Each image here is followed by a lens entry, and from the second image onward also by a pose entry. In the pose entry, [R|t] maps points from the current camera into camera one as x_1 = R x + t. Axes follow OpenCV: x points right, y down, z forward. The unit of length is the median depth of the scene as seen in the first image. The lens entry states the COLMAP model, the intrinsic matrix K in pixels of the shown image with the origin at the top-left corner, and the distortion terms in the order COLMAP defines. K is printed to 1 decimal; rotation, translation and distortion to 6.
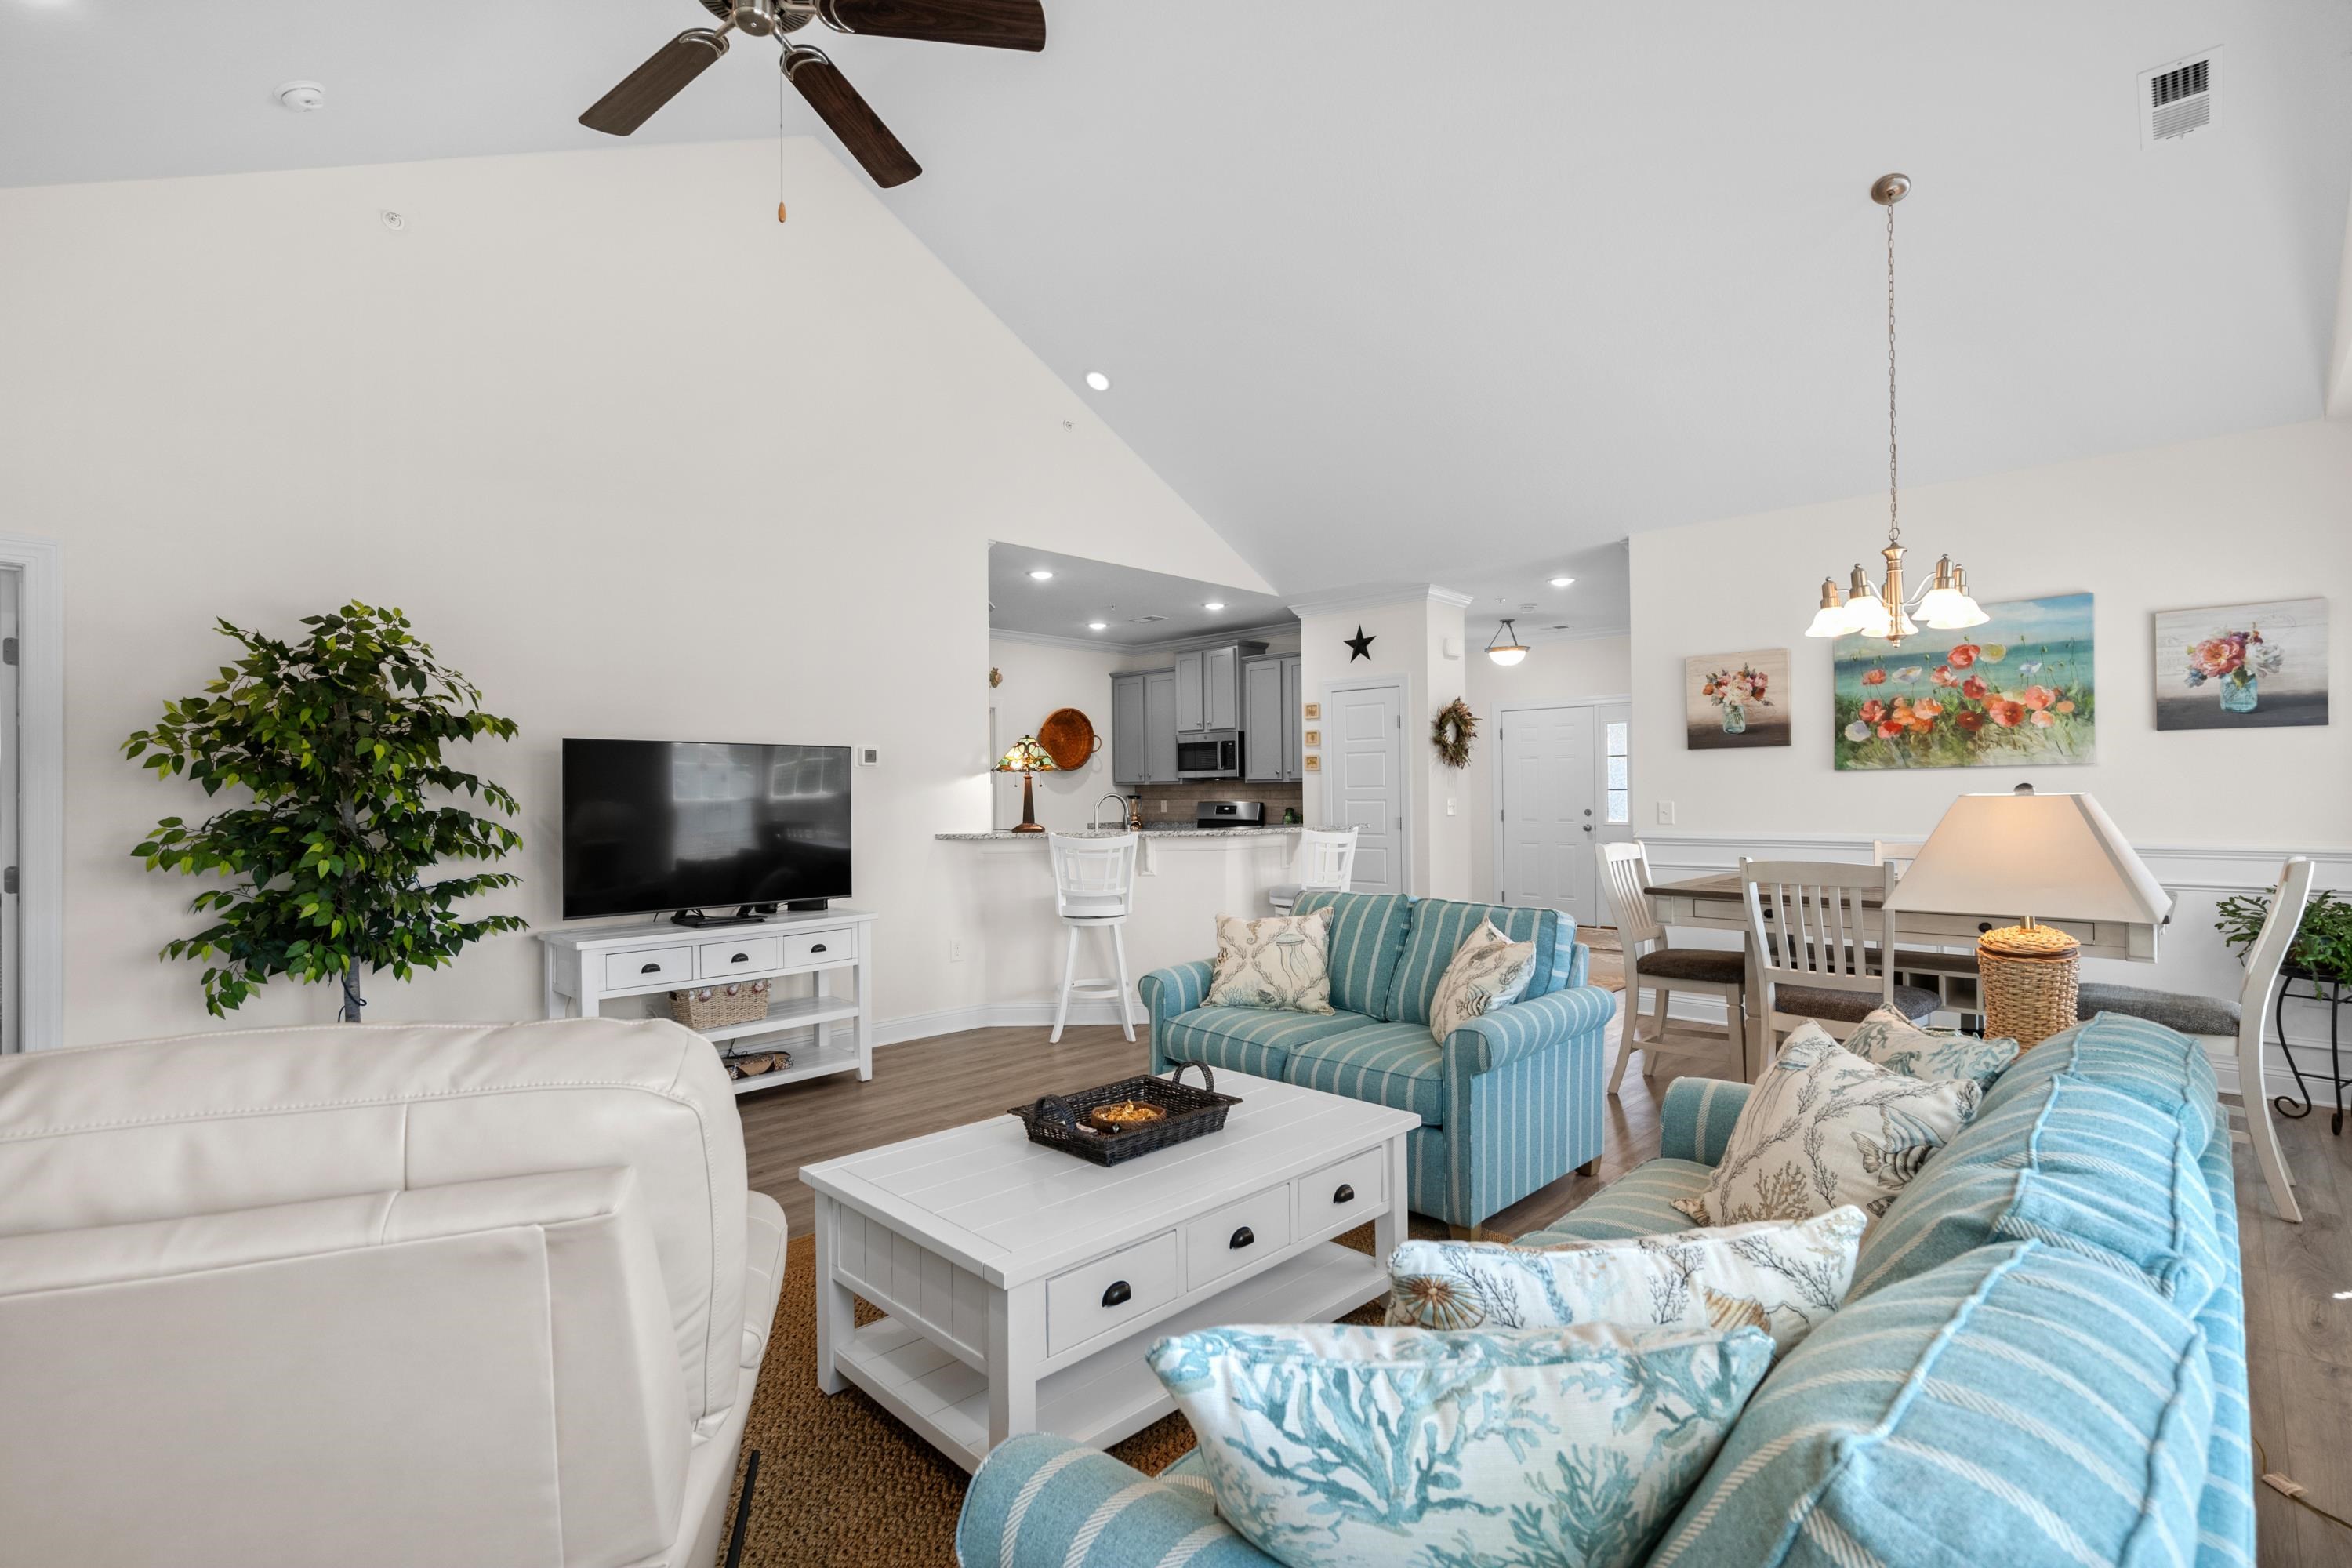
lens RADIAL K [[1078.9, 0, 1171.7], [0, 1078.9, 784.5], [0, 0, 1]] dist [-0.007435, 0.002755]
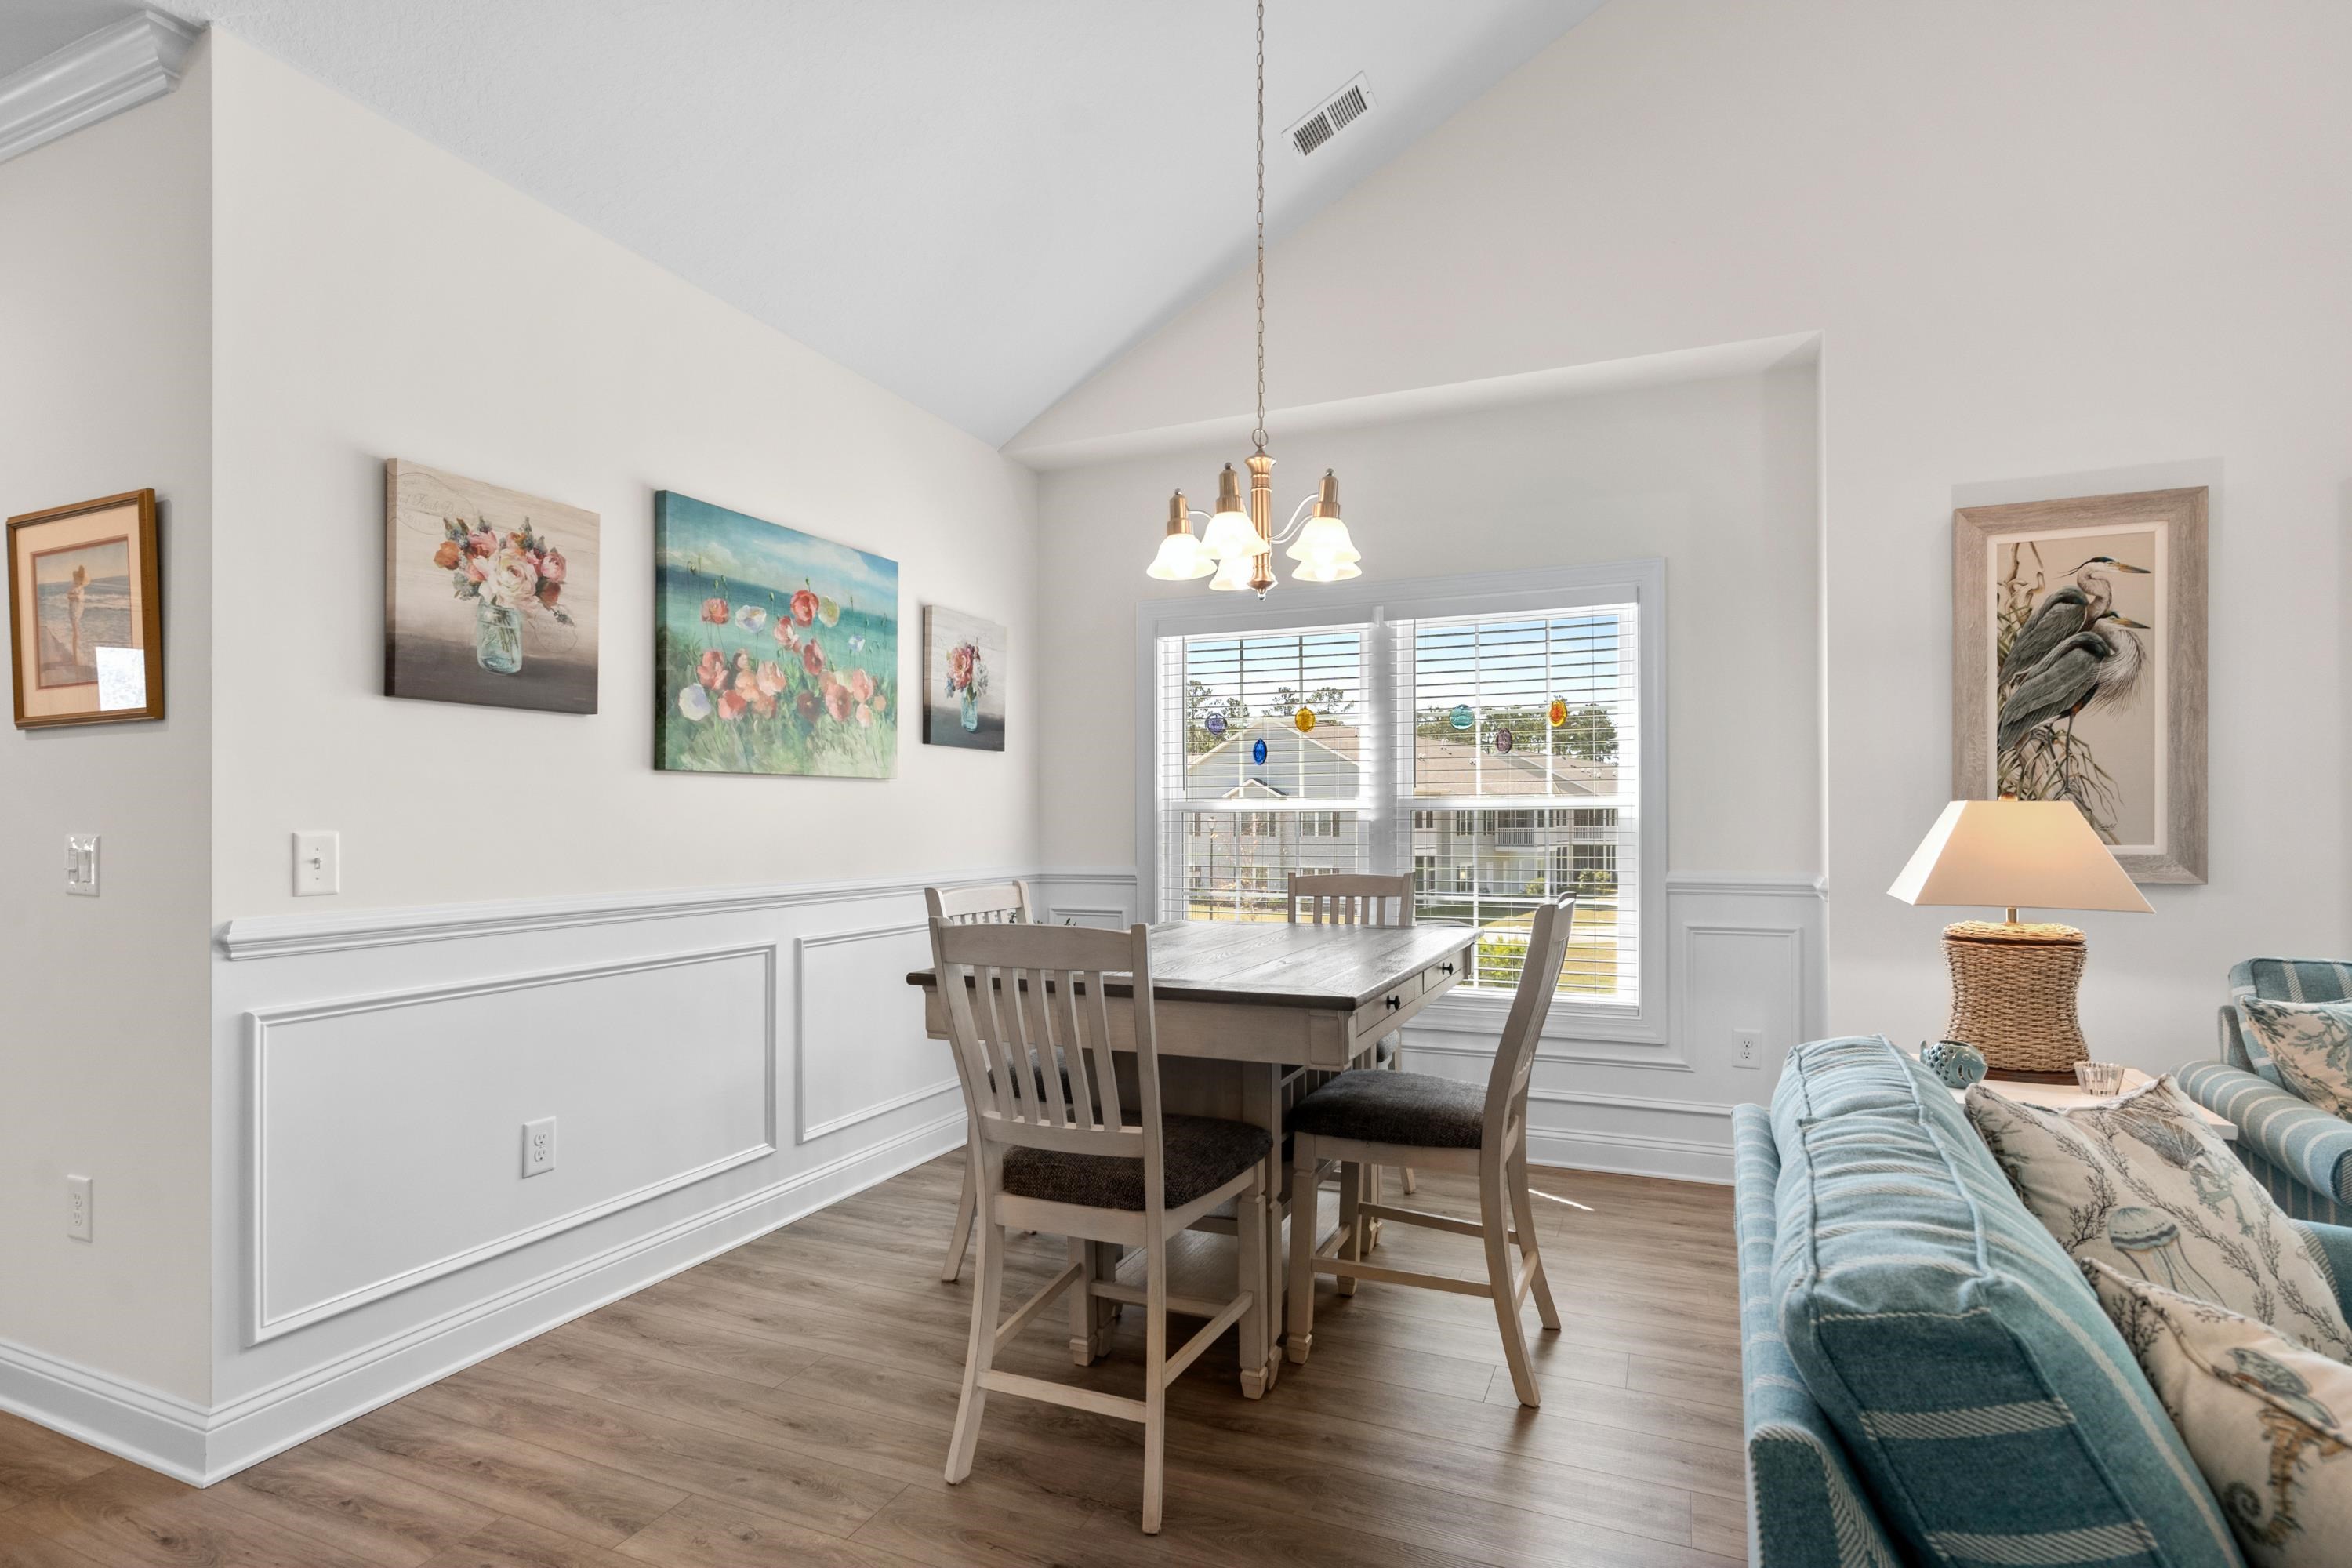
lens RADIAL K [[1147.1, 0, 1179.3], [0, 1147.1, 819.2], [0, 0, 1]] dist [-0.001868, 0.001138]
pose [[-0.353470, 0.013133, 0.935354, -0.003022], [-0.000293, 0.999900, -0.014150, 0.019899], [-0.935446, -0.005276, -0.353430, 0.997894]]
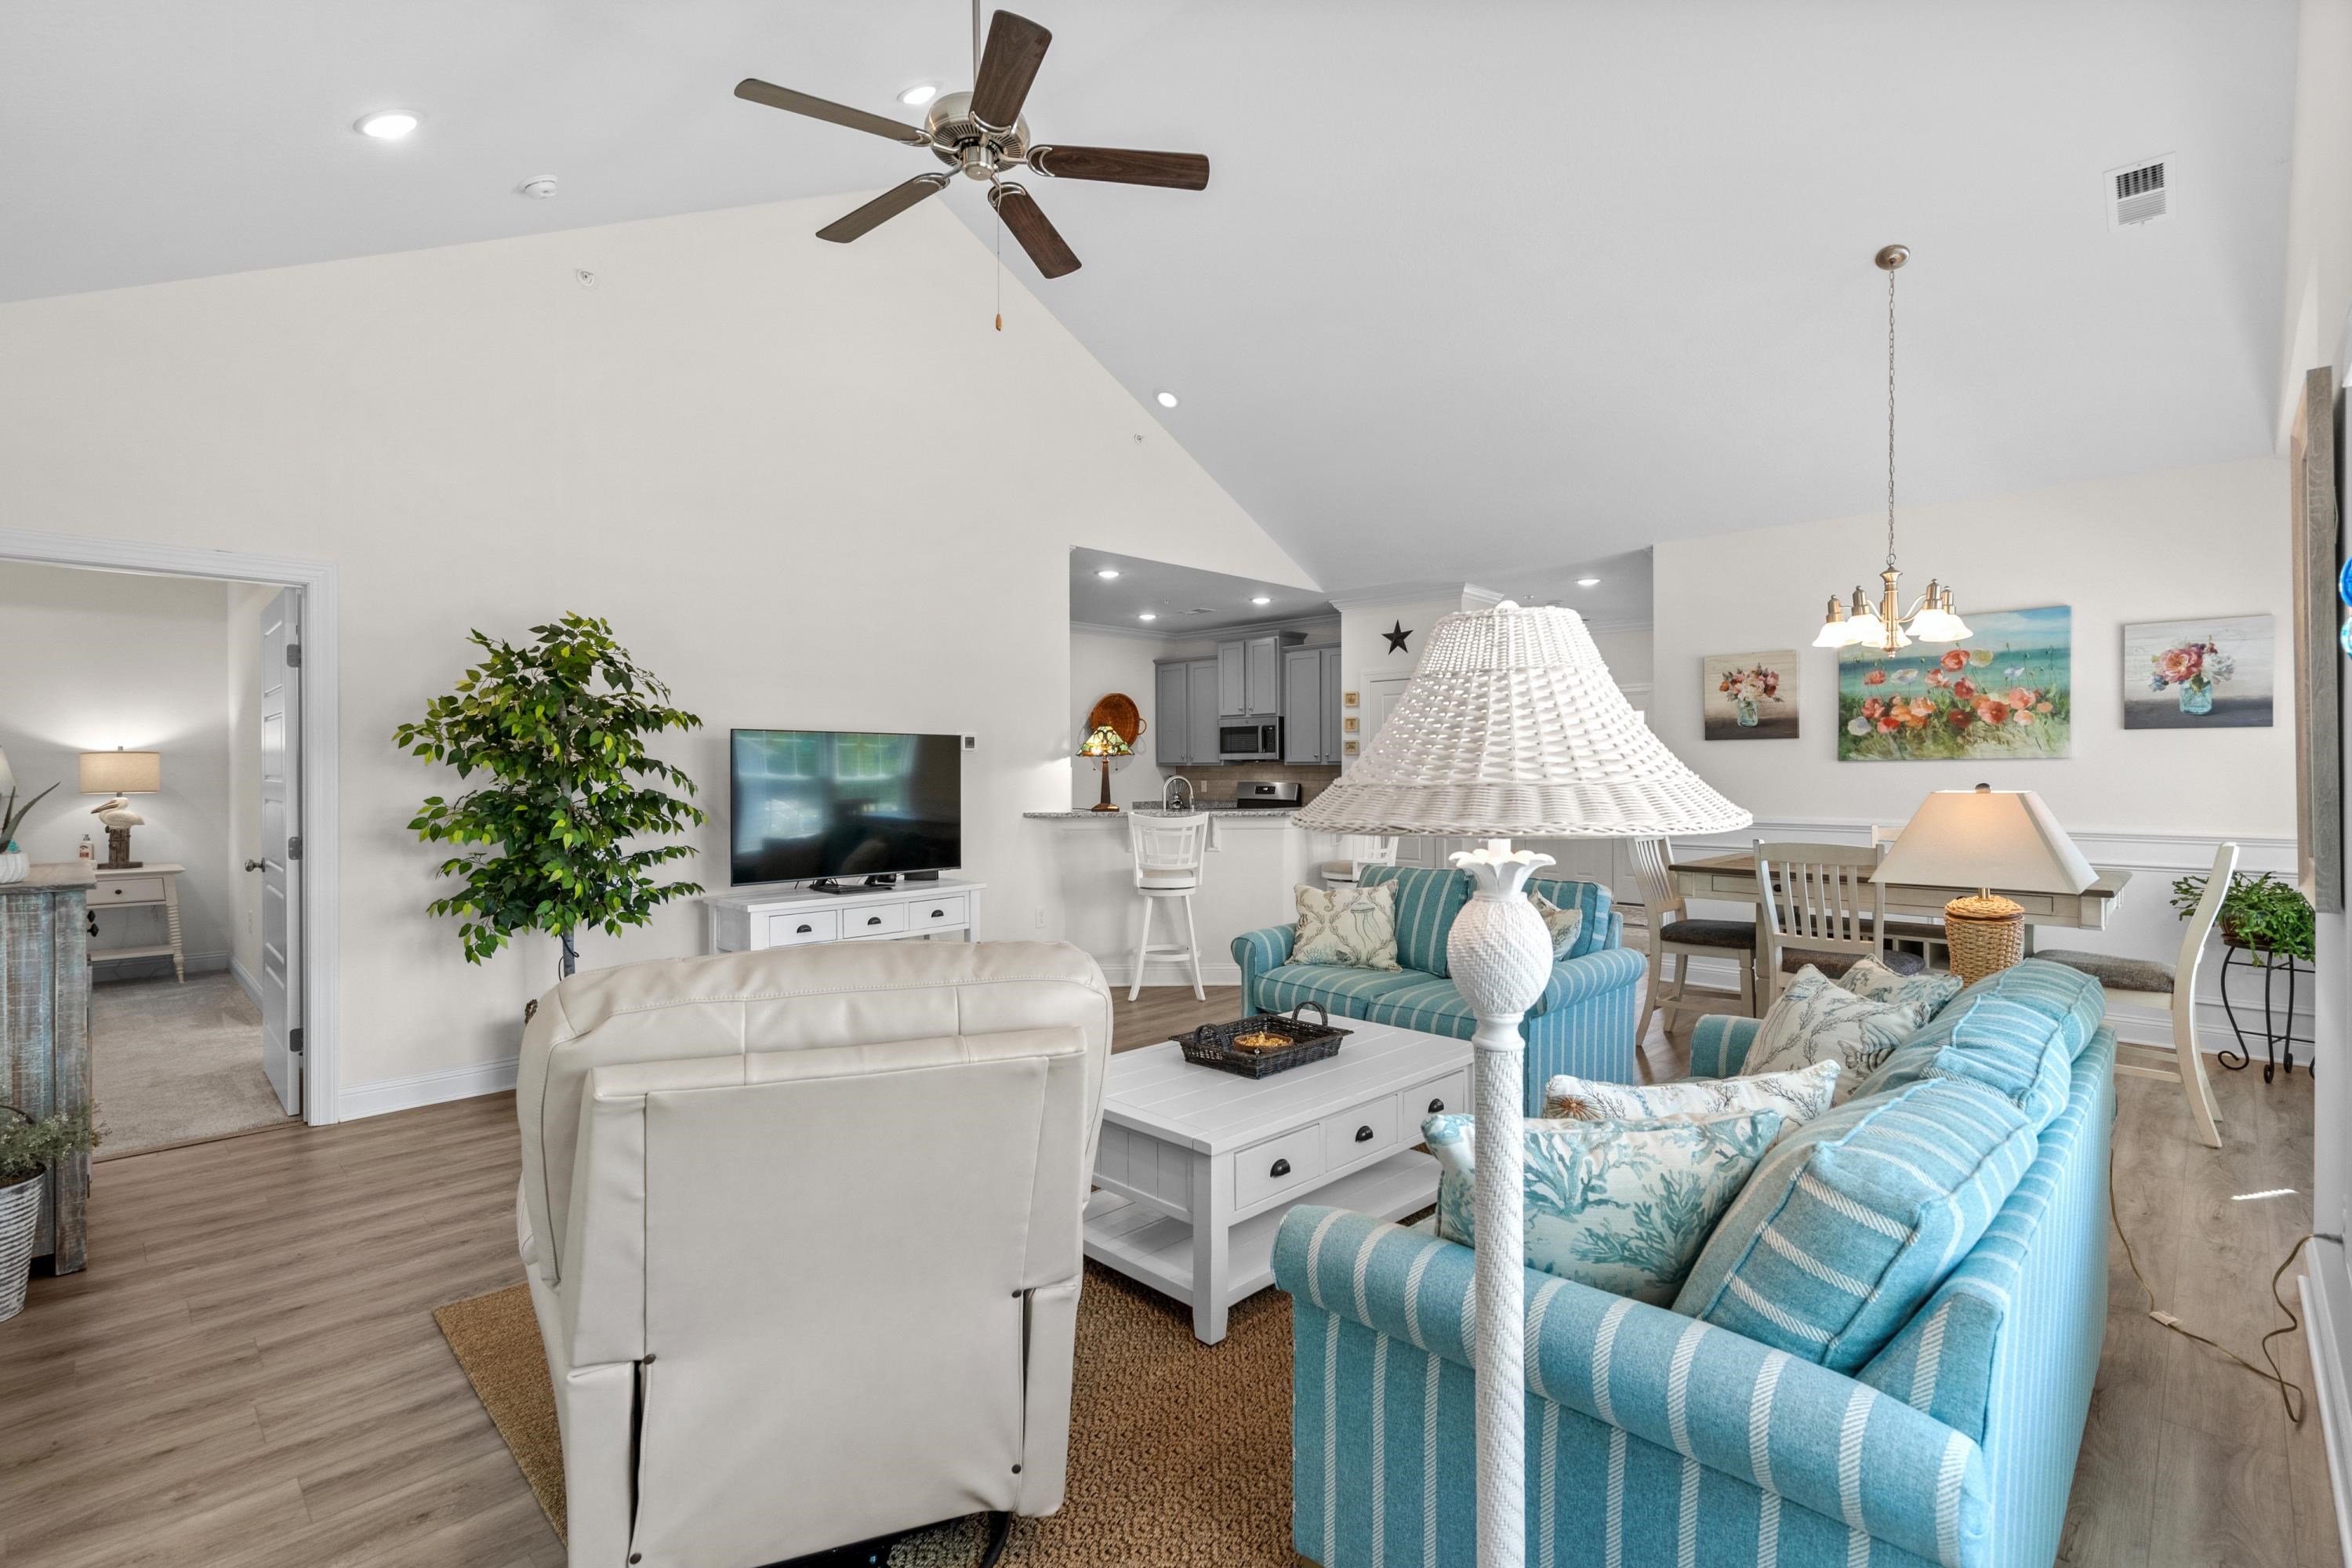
lens RADIAL K [[1078.9, 0, 1169.3], [0, 1078.9, 773.2], [0, 0, 1]] dist [-0.007435, 0.002755]
pose [[0.999952, 0.006713, -0.007135, -0.068332], [-0.006629, 0.999908, 0.011814, -0.009551], [0.007214, -0.011766, 0.999905, -0.119843]]
